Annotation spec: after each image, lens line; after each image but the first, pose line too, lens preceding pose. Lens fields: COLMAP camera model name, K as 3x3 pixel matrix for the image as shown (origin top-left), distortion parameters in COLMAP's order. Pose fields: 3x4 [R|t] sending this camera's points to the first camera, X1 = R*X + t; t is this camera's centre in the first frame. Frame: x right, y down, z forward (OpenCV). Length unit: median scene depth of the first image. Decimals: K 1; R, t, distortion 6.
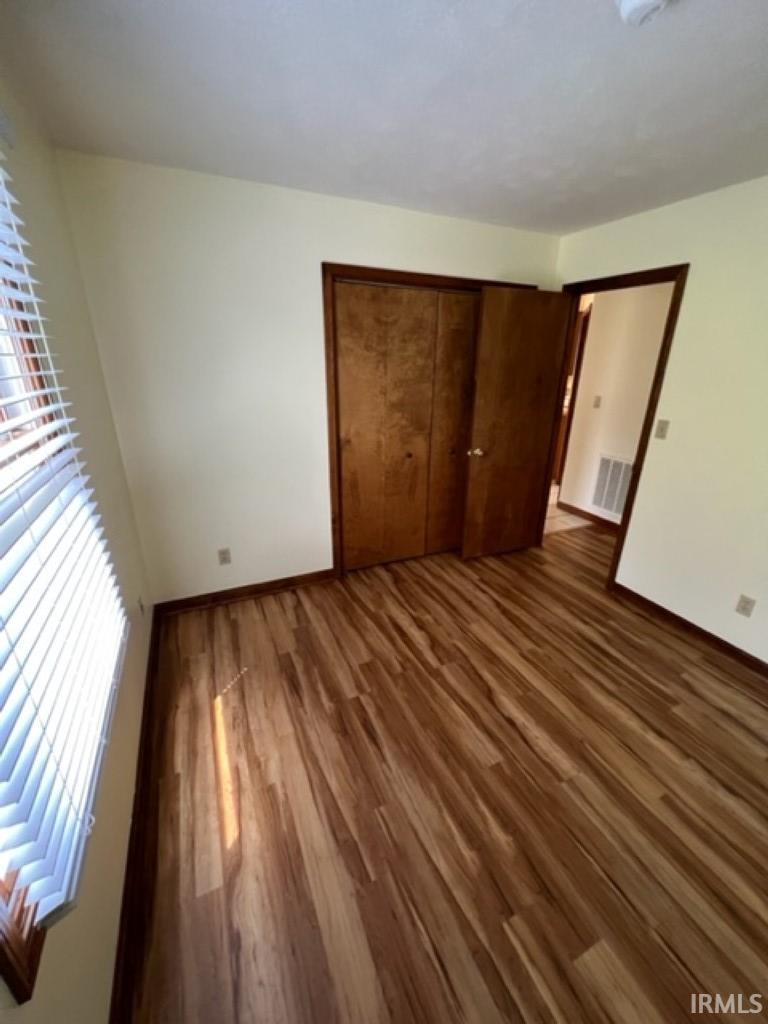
lens RADIAL K [[411.1, 0, 381.0], [0, 411.1, 505.3], [0, 0, 1]] dist [-0.001036, 0.000852]
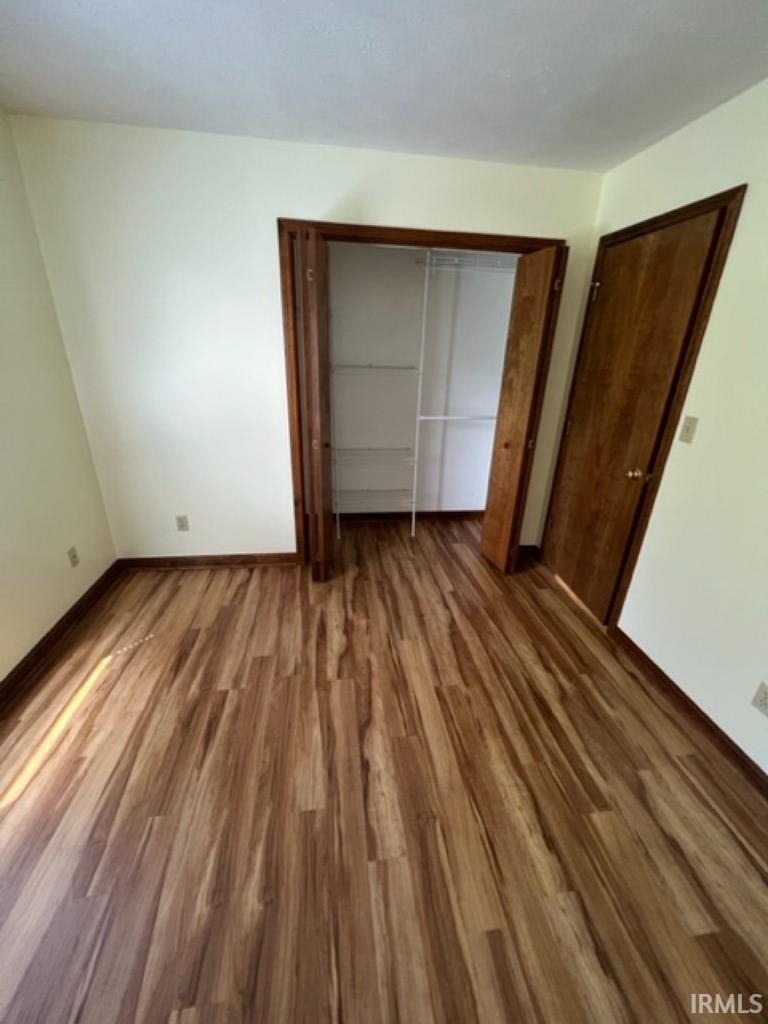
lens RADIAL K [[411.1, 0, 381.1], [0, 411.1, 504.5], [0, 0, 1]] dist [-0.001036, 0.000852]
pose [[0.955632, 0.124047, -0.267171, 0.465705], [-0.118028, 0.992262, 0.038536, -0.024936], [0.269884, -0.005293, 0.962878, 0.204998]]
